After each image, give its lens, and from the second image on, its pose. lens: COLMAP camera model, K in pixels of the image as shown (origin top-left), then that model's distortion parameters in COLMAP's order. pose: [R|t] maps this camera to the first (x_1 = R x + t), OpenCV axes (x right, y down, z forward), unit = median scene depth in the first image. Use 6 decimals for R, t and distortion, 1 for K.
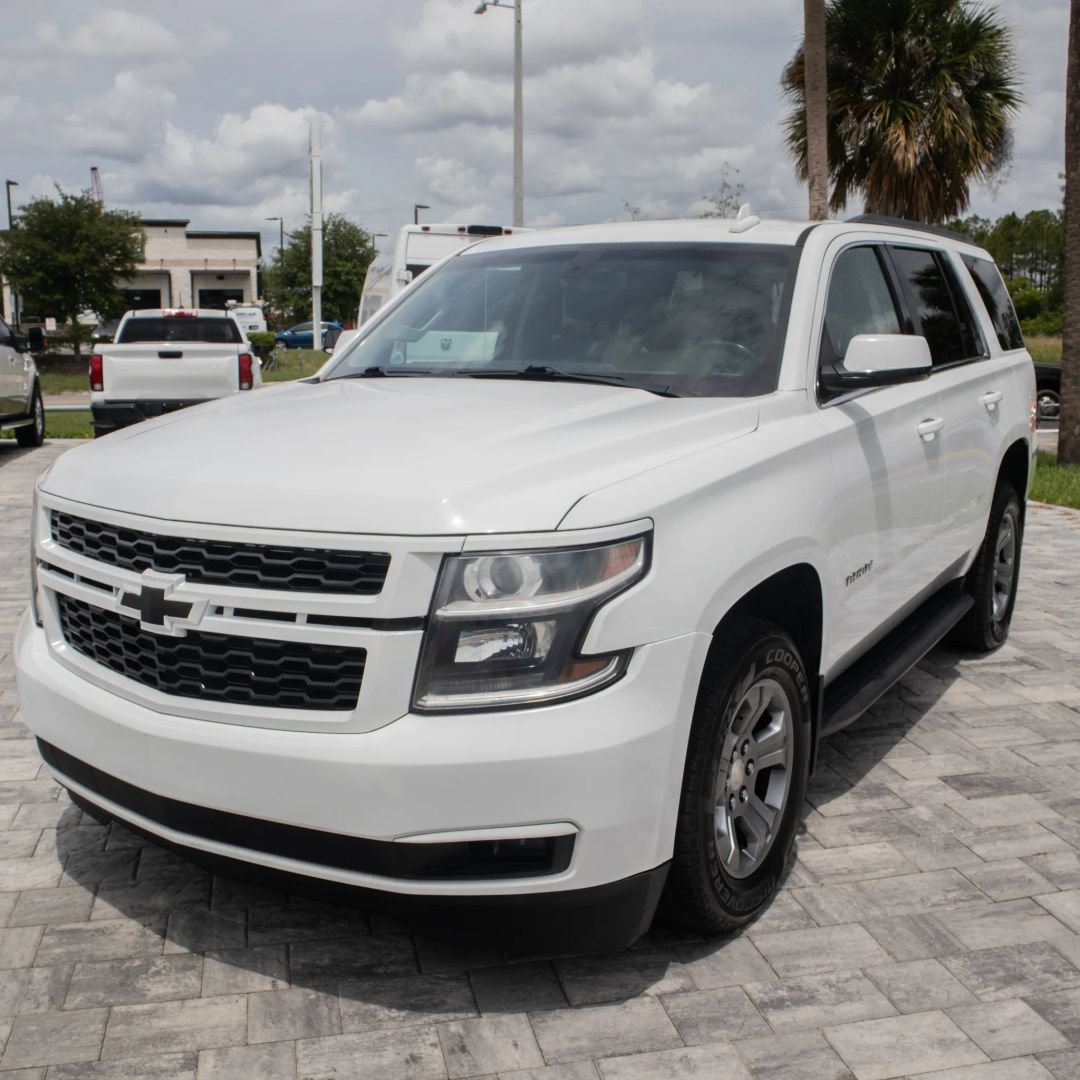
lens RADIAL K [[1173.2, 0, 534.7], [0, 1173.2, 554.5], [0, 0, 1]] dist [-0.105434, 0.056918]
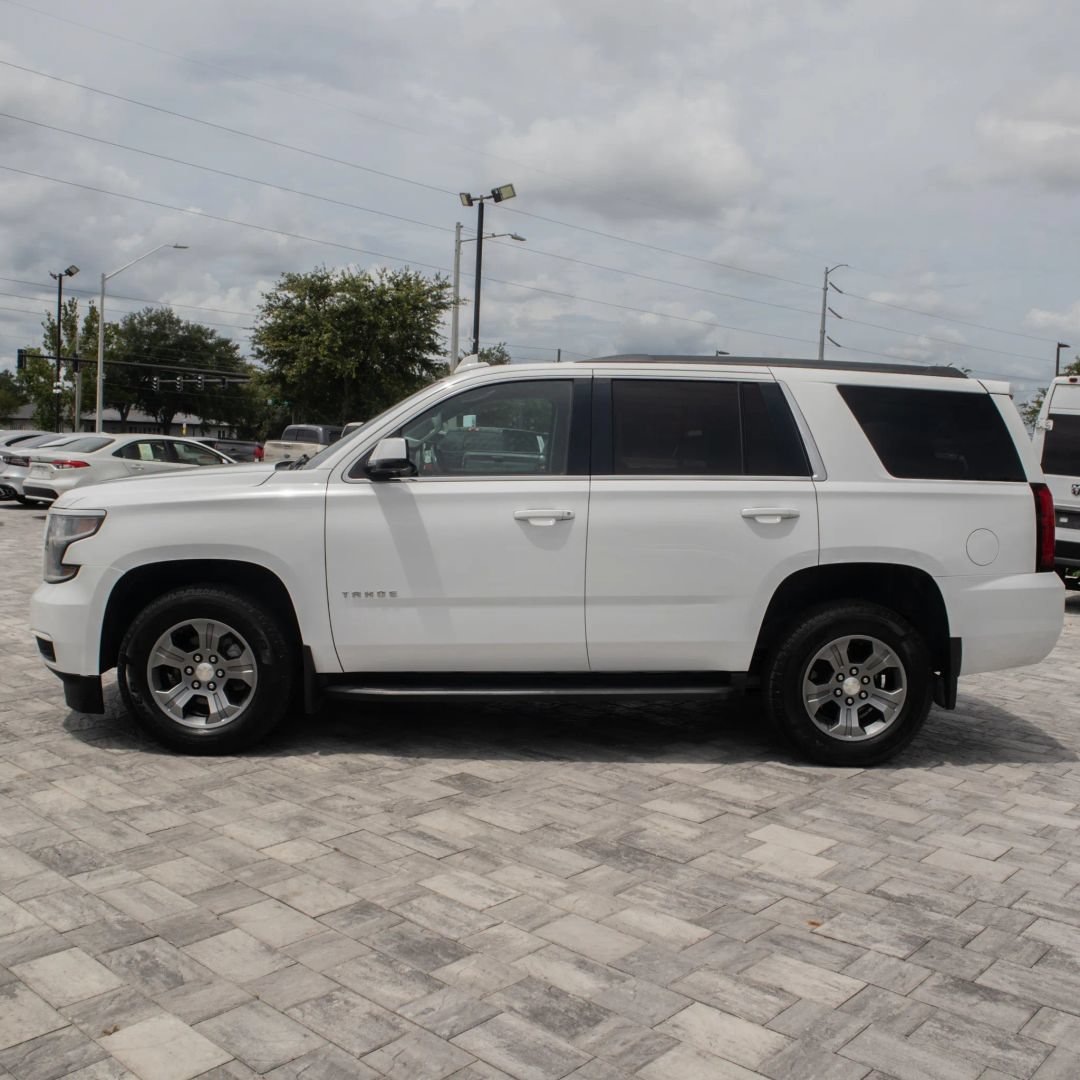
lens RADIAL K [[1100.7, 0, 540.0], [0, 1100.7, 540.0], [0, 0, 1]] dist [-0.111438, 0.045931]
pose [[0.589276, 0.083431, -0.803612, 1.825700], [-0.192213, 0.980572, -0.039144, -0.047026], [0.784734, 0.177531, 0.593864, 0.367226]]
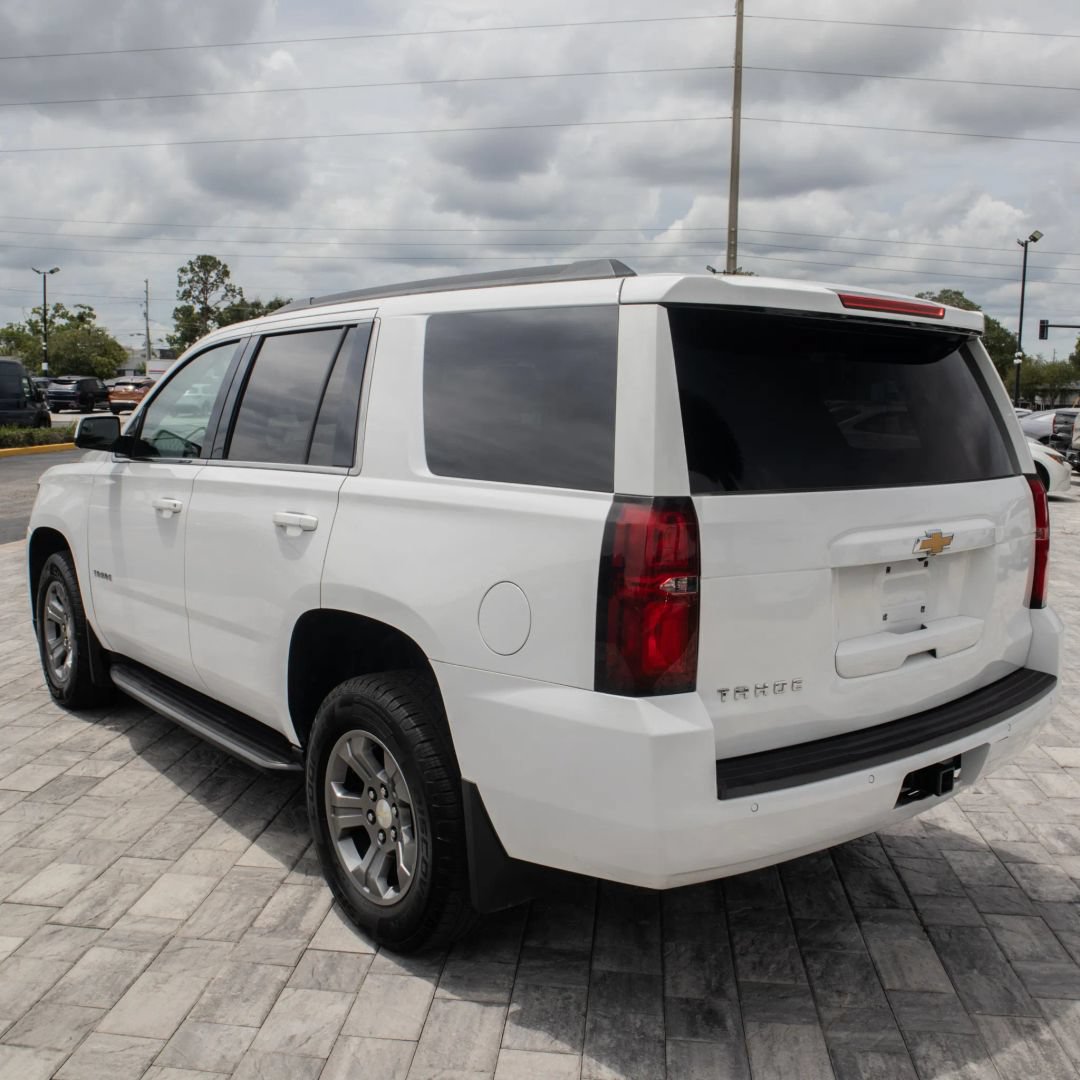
lens RADIAL K [[1100.7, 0, 540.0], [0, 1100.7, 540.0], [0, 0, 1]] dist [-0.111438, 0.045931]
pose [[-0.294756, 0.118932, -0.948142, 1.670607], [-0.205532, 0.961110, 0.184454, -0.468461], [0.933207, 0.249243, -0.258849, 2.193994]]
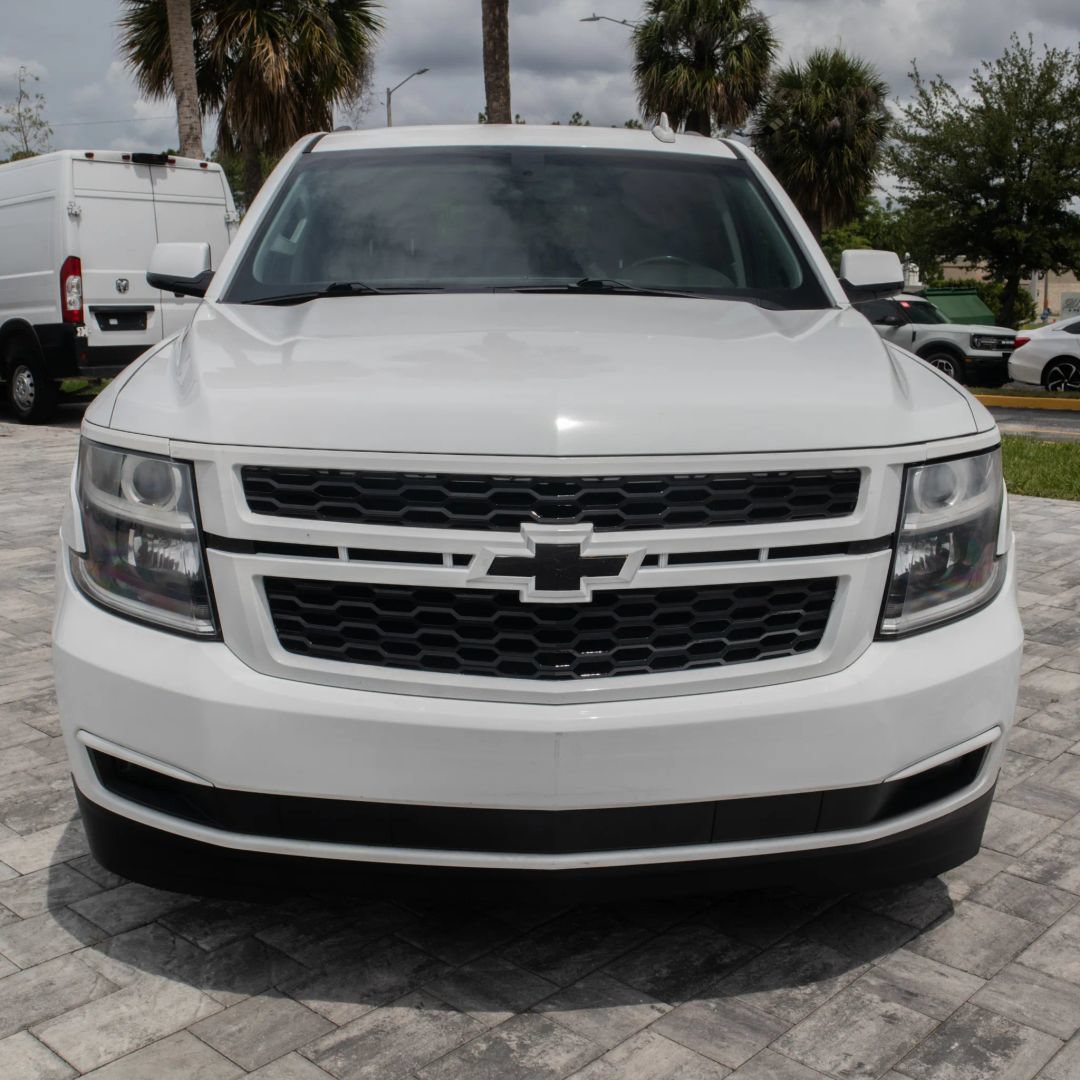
lens RADIAL K [[1305.7, 0, 540.0], [0, 1305.7, 540.0], [0, 0, 1]] dist [-0.028704, -0.024735]
pose [[0.819481, -0.105863, 0.563244, -0.712876], [0.099944, 0.994130, 0.041438, -0.010008], [-0.564325, 0.022335, 0.825251, 0.240094]]
